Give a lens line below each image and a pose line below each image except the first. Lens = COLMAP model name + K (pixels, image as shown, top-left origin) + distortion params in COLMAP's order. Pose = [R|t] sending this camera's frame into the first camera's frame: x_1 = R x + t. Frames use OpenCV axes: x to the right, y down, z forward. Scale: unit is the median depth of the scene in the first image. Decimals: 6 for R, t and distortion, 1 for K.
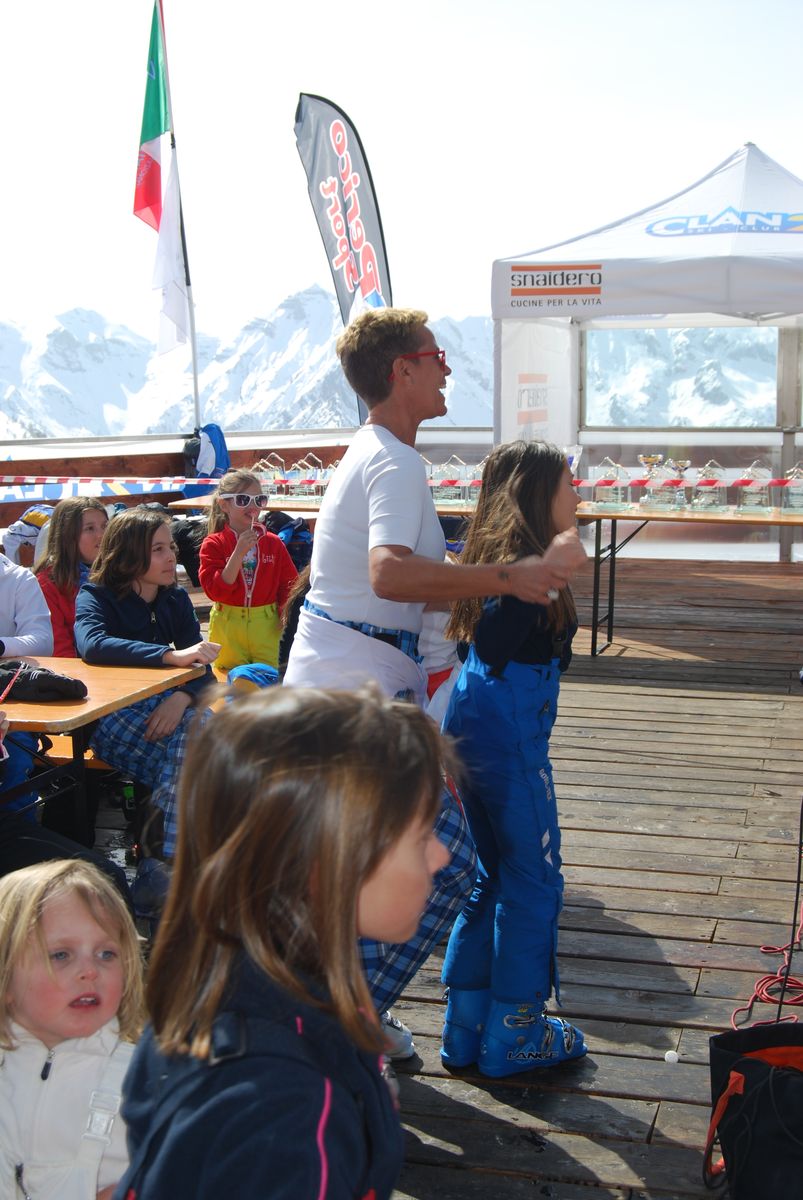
lens RADIAL K [[1662.7, 0, 393.8], [0, 1662.7, 607.3], [0, 0, 1]] dist [-0.052898, 0.000000]
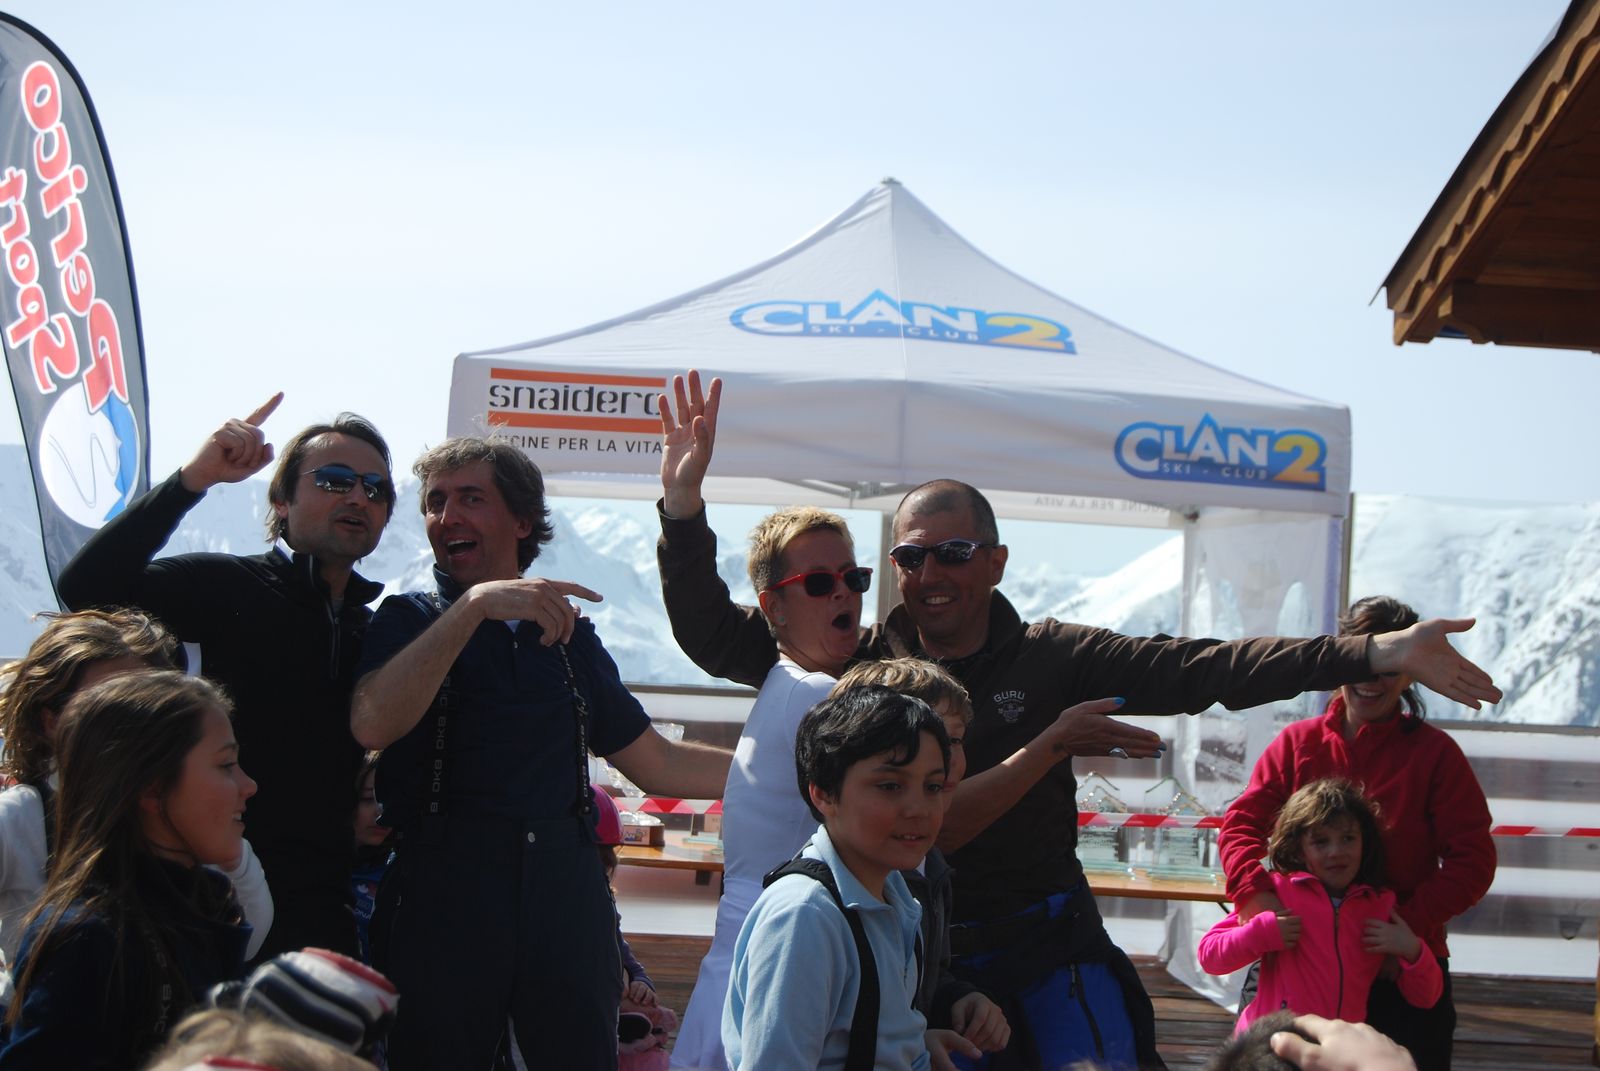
lens RADIAL K [[2960.0, 0, 808.8], [0, 2960.0, 534.4], [0, 0, 1]] dist [-0.038325, 0.000000]
pose [[0.946653, 0.059870, 0.316645, -0.111521], [-0.011555, 0.988265, -0.152312, -0.013720], [-0.322048, 0.140528, 0.936236, 0.100663]]
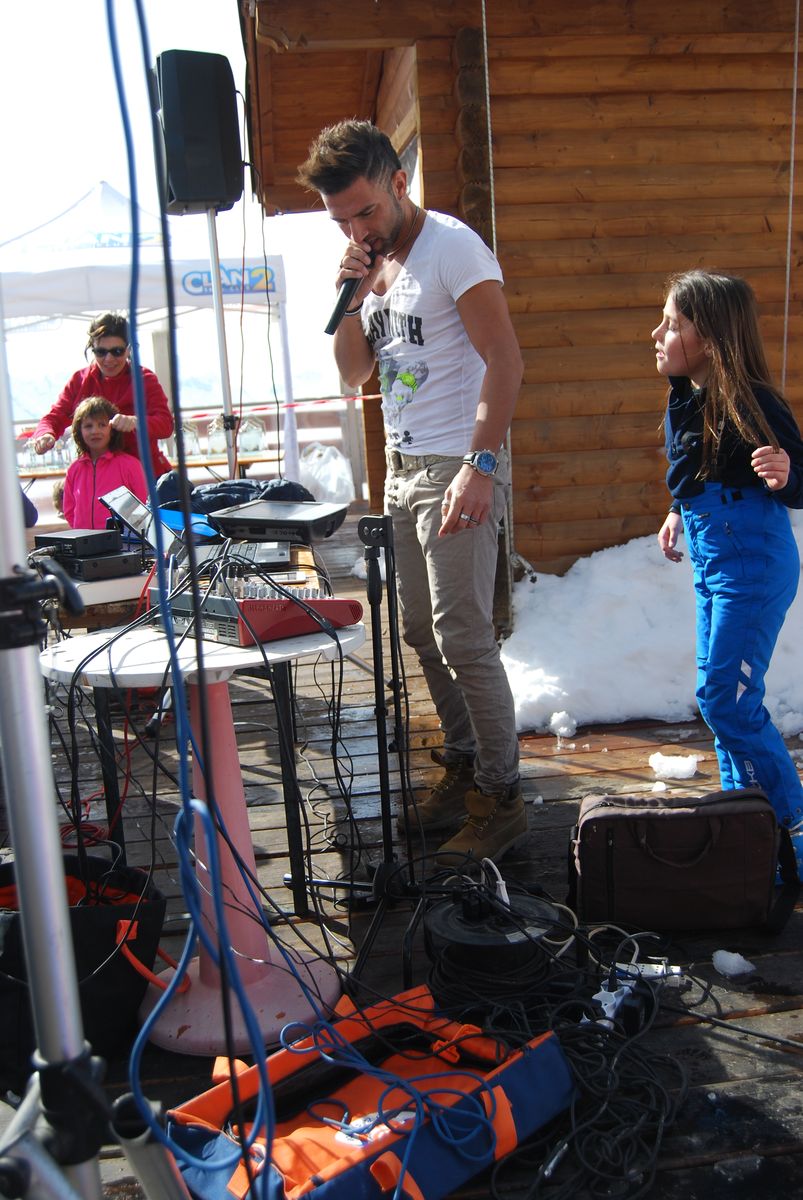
lens RADIAL K [[1232.1, 0, 399.0], [0, 1232.1, 600.8], [0, 0, 1]] dist [-0.064739, 0.000000]
pose [[0.929000, -0.122148, 0.349341, 0.060517], [0.115382, 0.992507, 0.040197, 0.023605], [-0.351634, 0.002965, 0.936133, 0.053070]]
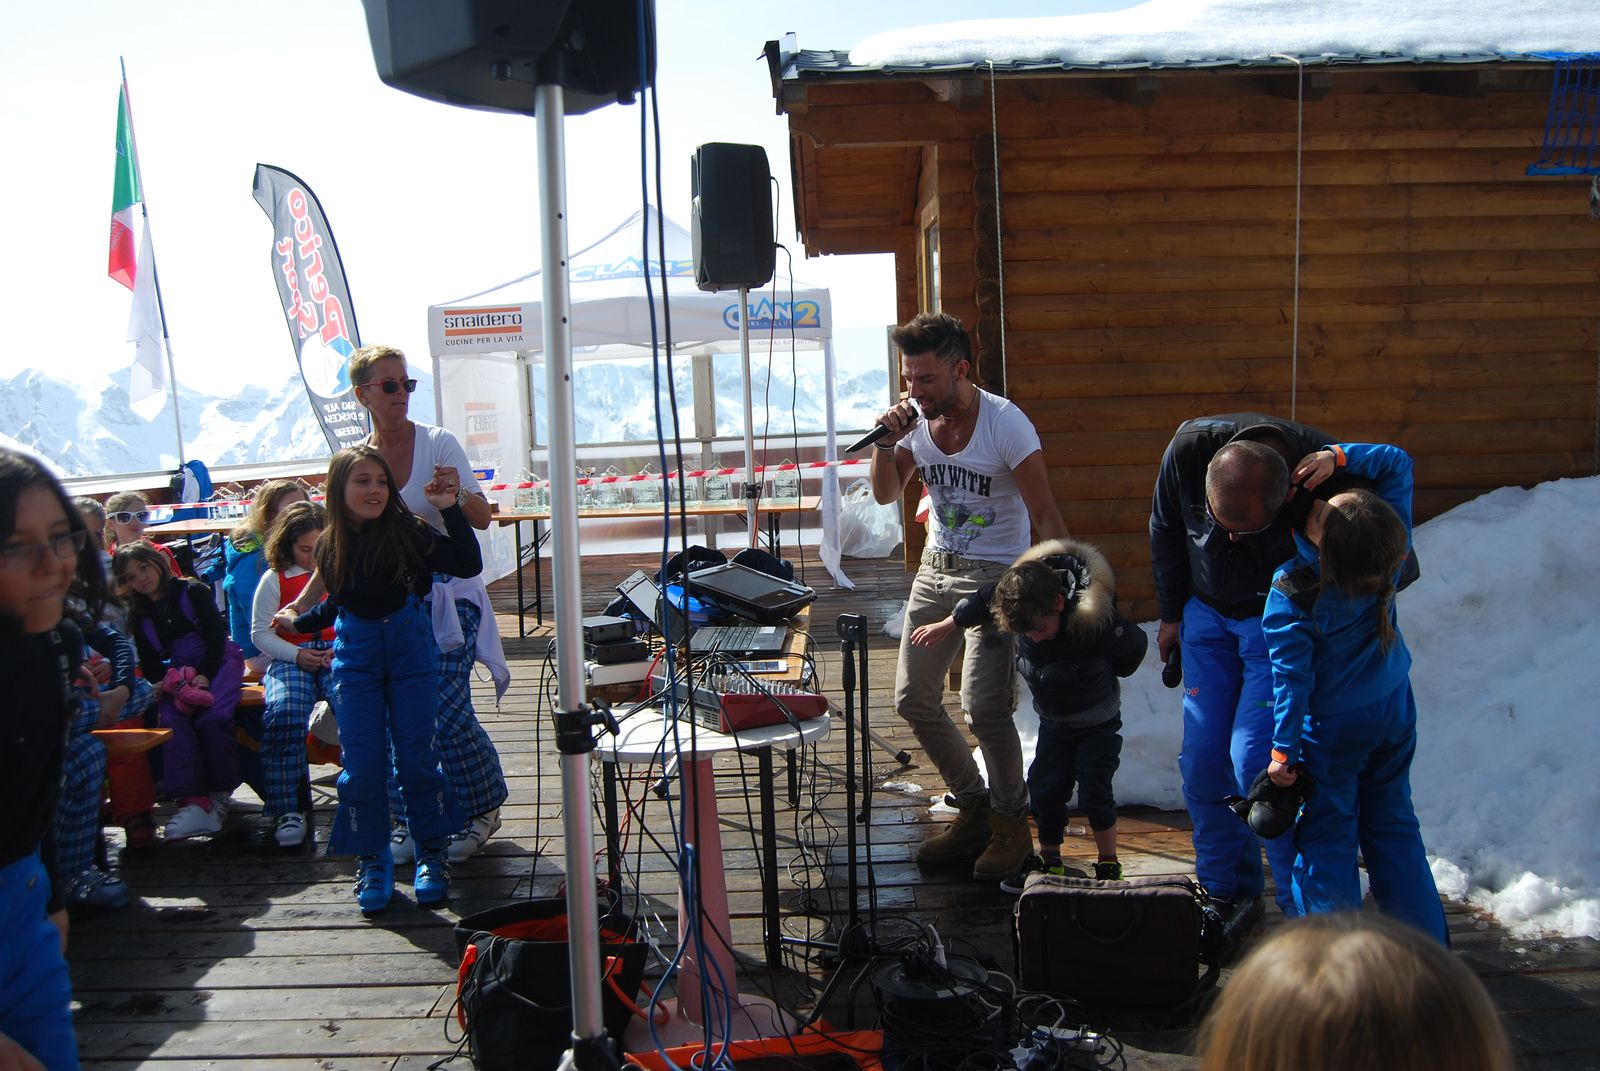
lens RADIAL K [[1439.1, 0, 820.9], [0, 1439.1, 519.3], [0, 0, 1]] dist [-0.055082, -0.015008]
pose [[0.965175, -0.060820, 0.254438, 0.055300], [0.076225, 0.995779, -0.051121, 0.011078], [-0.250255, 0.068735, 0.965737, -0.027165]]
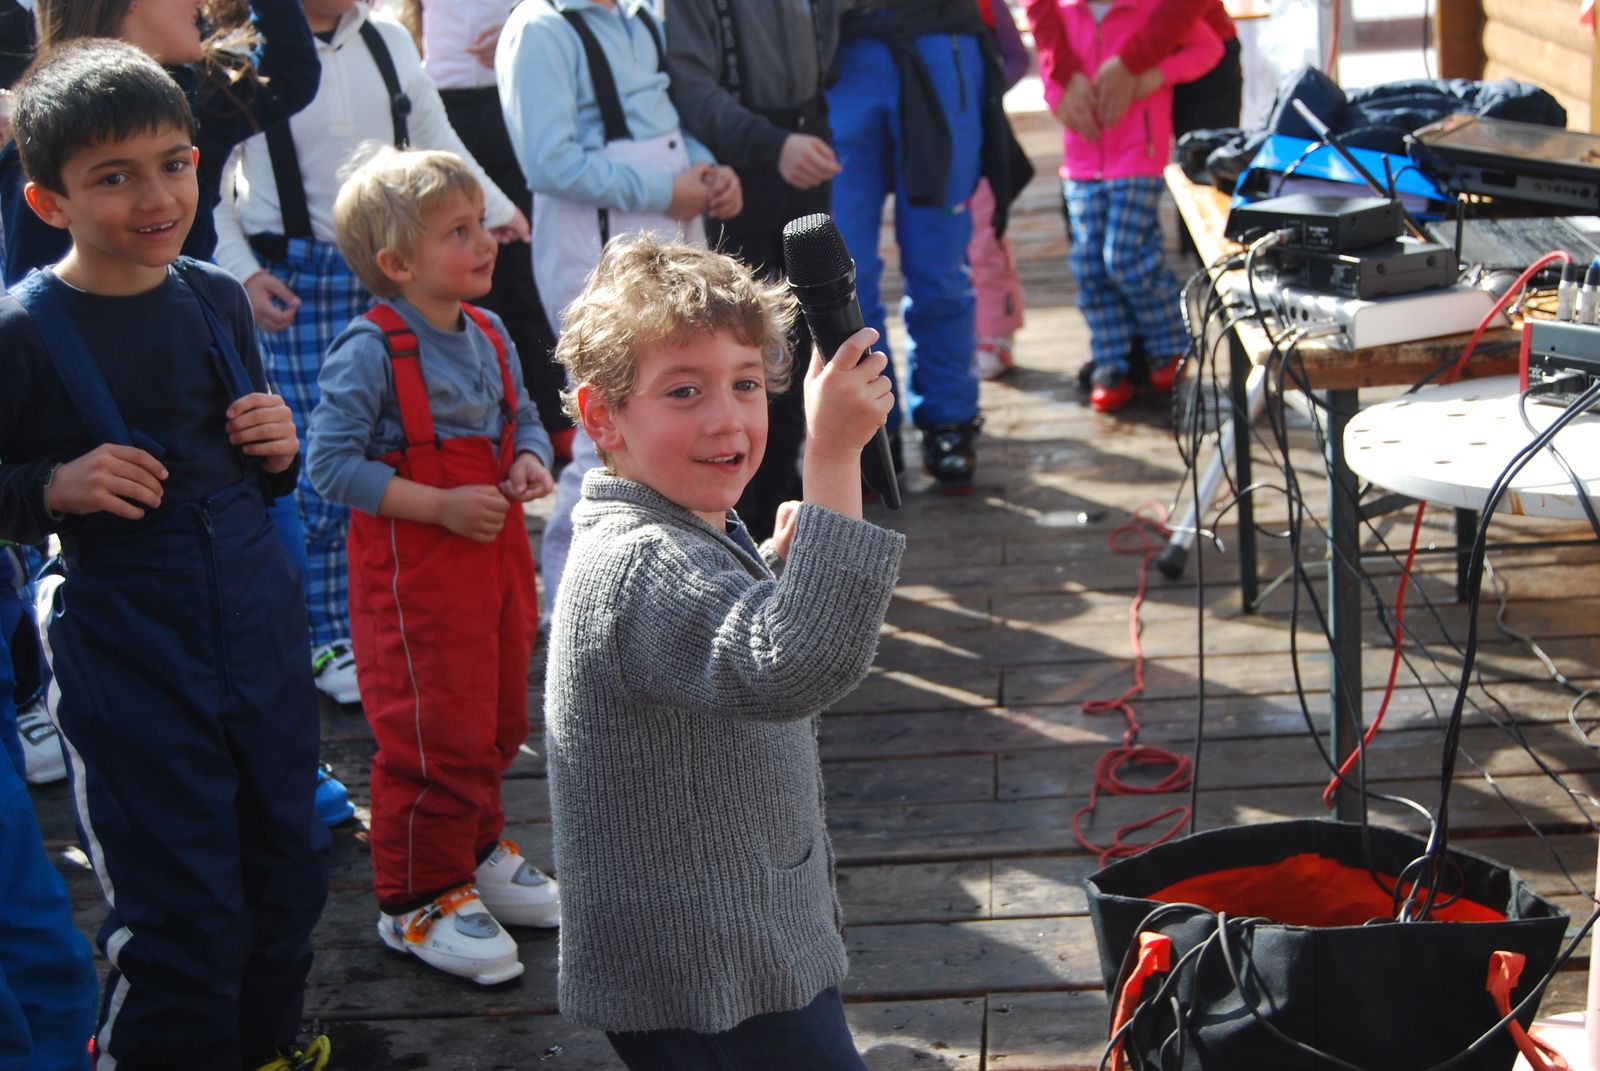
lens RADIAL K [[2519.2, 0, 801.3], [0, 2519.2, 544.3], [0, 0, 1]] dist [-0.143455, 0.000000]
pose [[0.977236, -0.129800, 0.167816, -0.007551], [0.109865, 0.986295, 0.123092, 0.010452], [-0.181494, -0.101853, 0.978103, 0.059368]]
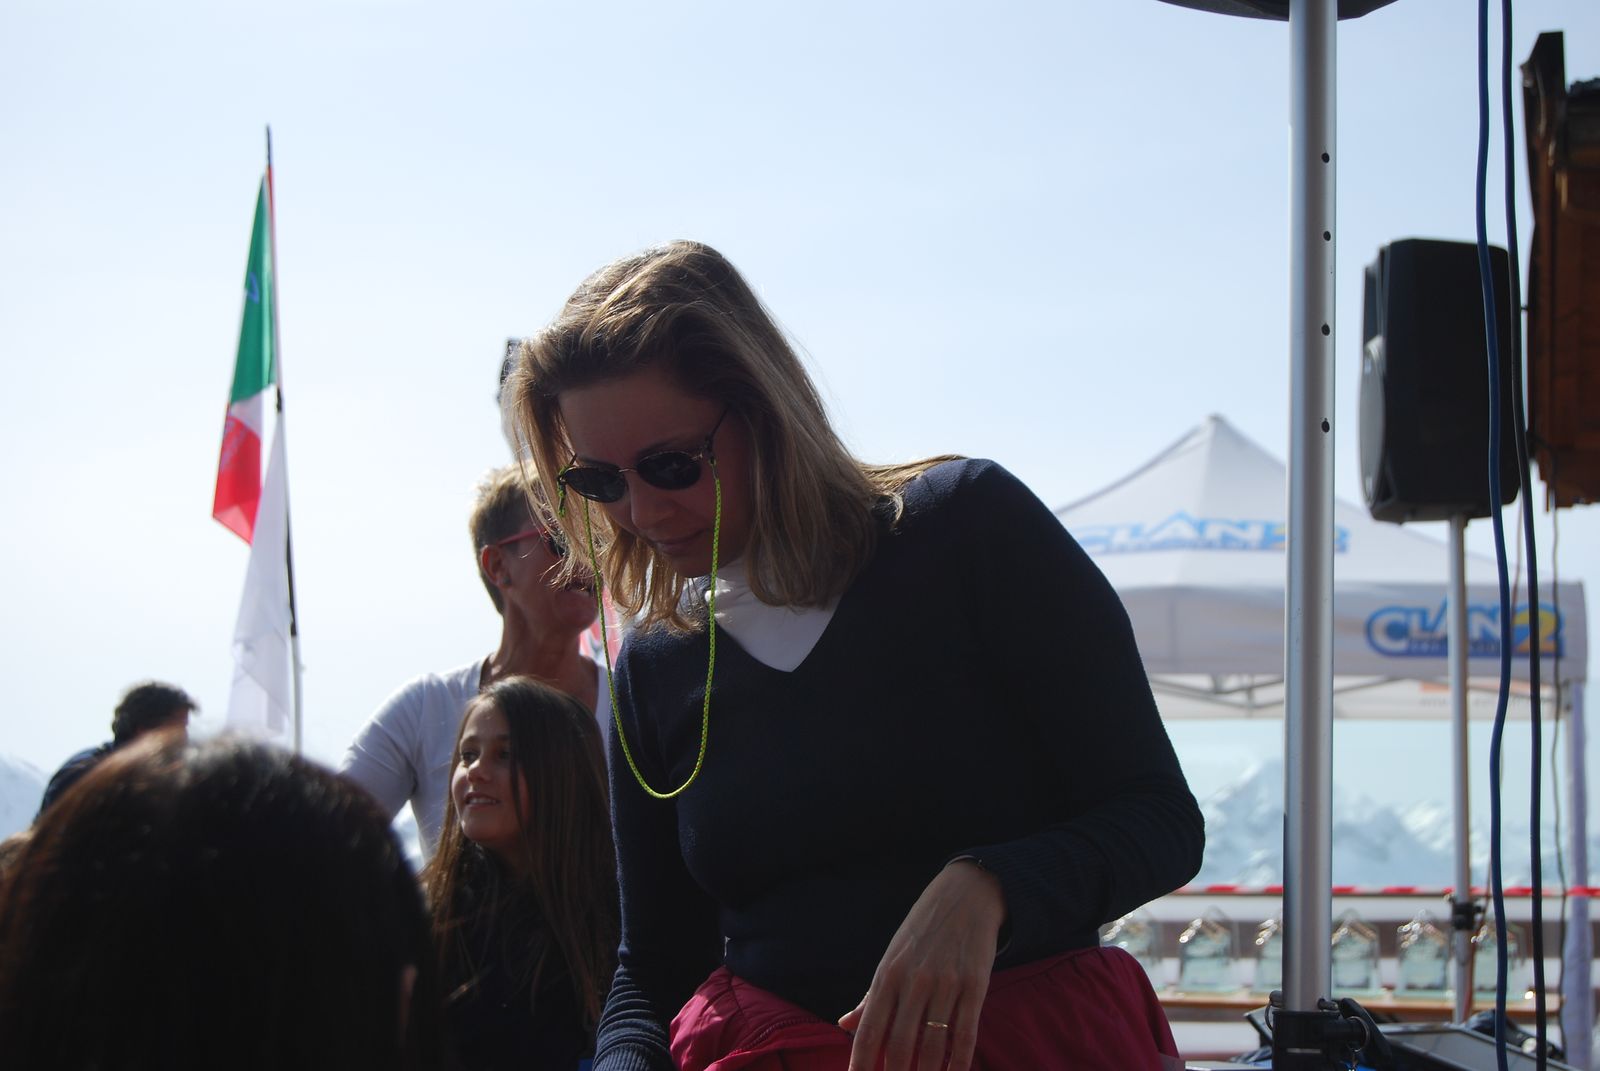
lens RADIAL K [[2960.0, 0, 806.9], [0, 2960.0, 476.3], [0, 0, 1]] dist [-0.038325, 0.000000]
pose [[0.999360, 0.018425, 0.030648, 0.028636], [-0.009439, 0.962568, -0.270876, 0.040322], [-0.034492, 0.270414, 0.962126, -0.049826]]
